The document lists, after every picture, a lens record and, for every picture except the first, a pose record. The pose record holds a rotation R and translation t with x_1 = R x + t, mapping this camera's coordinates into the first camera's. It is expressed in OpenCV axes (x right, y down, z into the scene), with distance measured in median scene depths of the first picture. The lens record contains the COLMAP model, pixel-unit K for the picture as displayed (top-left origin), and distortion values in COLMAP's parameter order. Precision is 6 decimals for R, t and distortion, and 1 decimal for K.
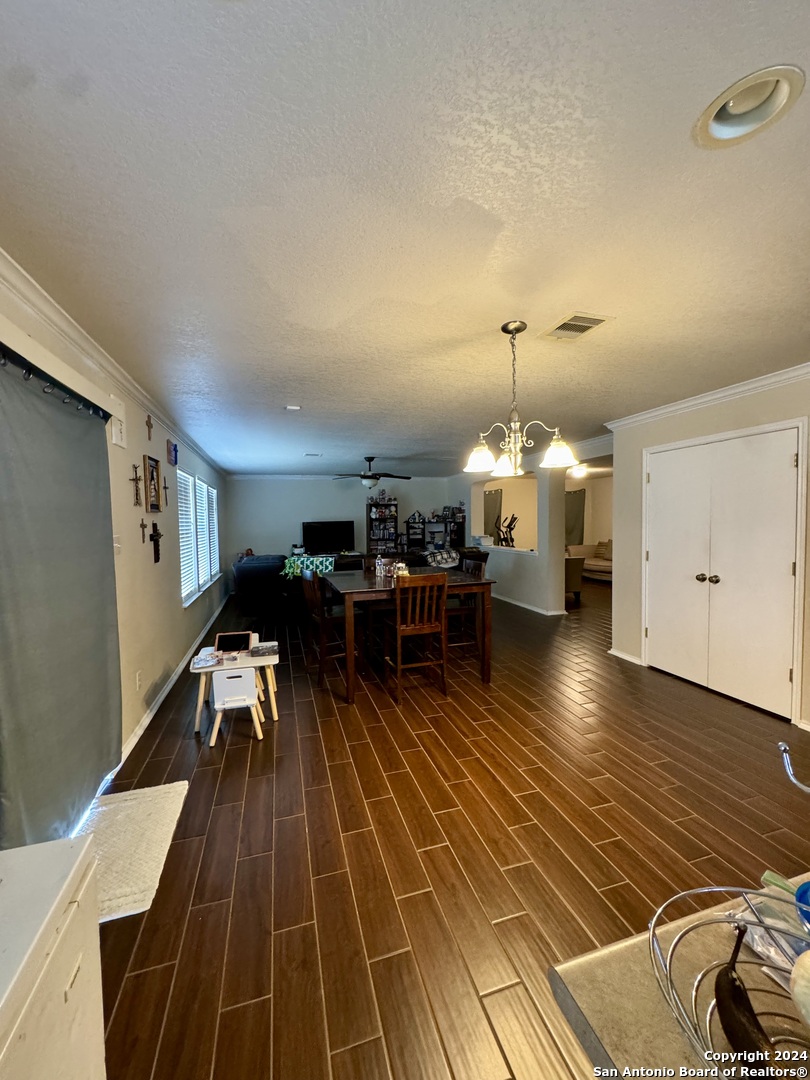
lens RADIAL K [[428.2, 0, 405.0], [0, 428.2, 540.0], [0, 0, 1]] dist [0.000254, 0.000034]
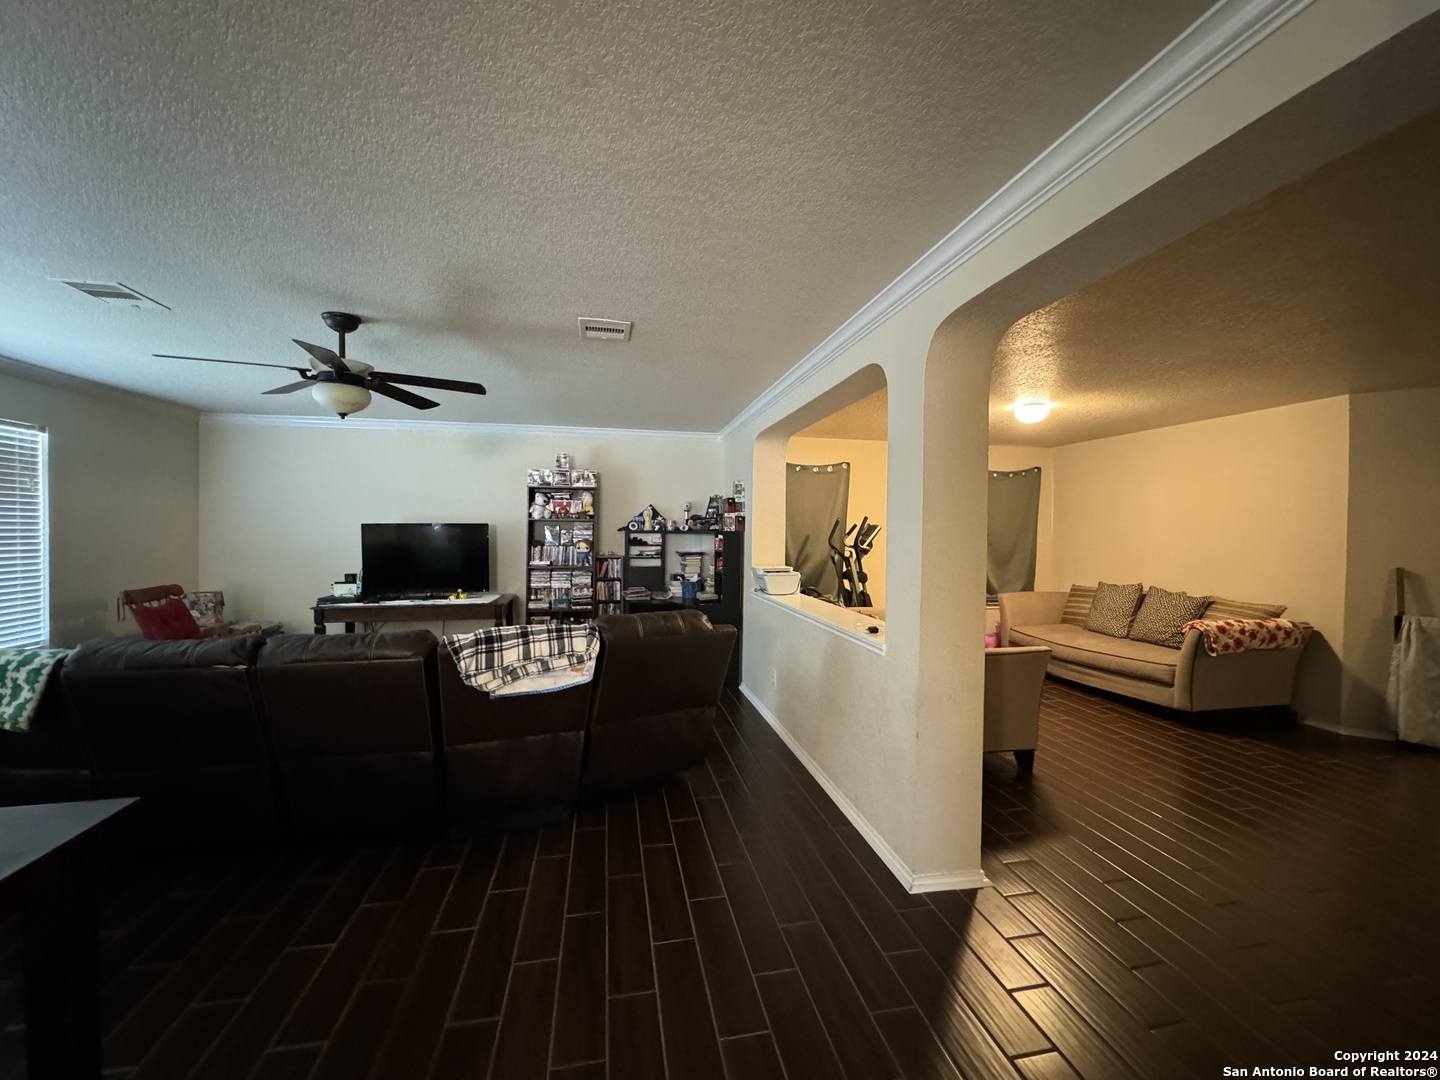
lens RADIAL K [[570.9, 0, 720.0], [0, 570.9, 540.0], [0, 0, 1]] dist [0.000254, 0.000034]
pose [[0.995238, 0.026325, -0.093855, 0.163417], [-0.028943, 0.999226, -0.026645, -0.018445], [0.093081, 0.029234, 0.995229, 0.426136]]
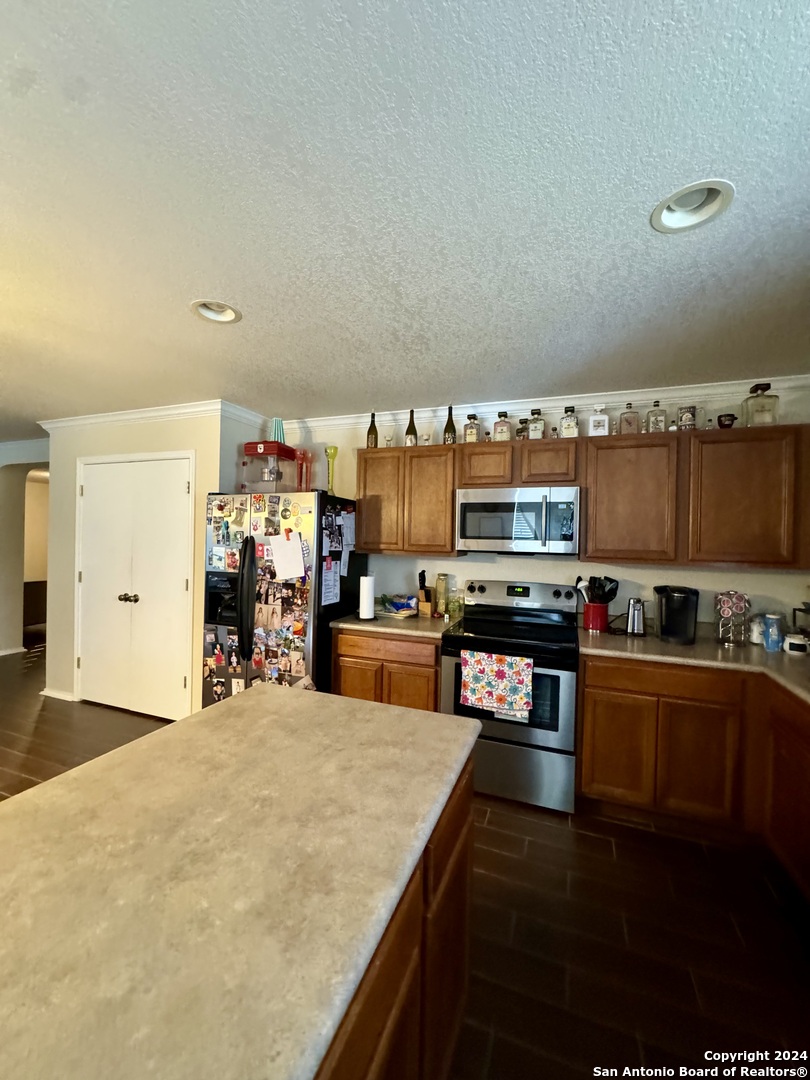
lens RADIAL K [[428.2, 0, 405.0], [0, 428.2, 540.0], [0, 0, 1]] dist [0.000254, 0.000034]
pose [[0.612443, 0.021885, 0.790211, 0.120223], [0.007077, 0.999425, -0.033164, -0.002520], [-0.790483, 0.025904, 0.611936, -0.040659]]
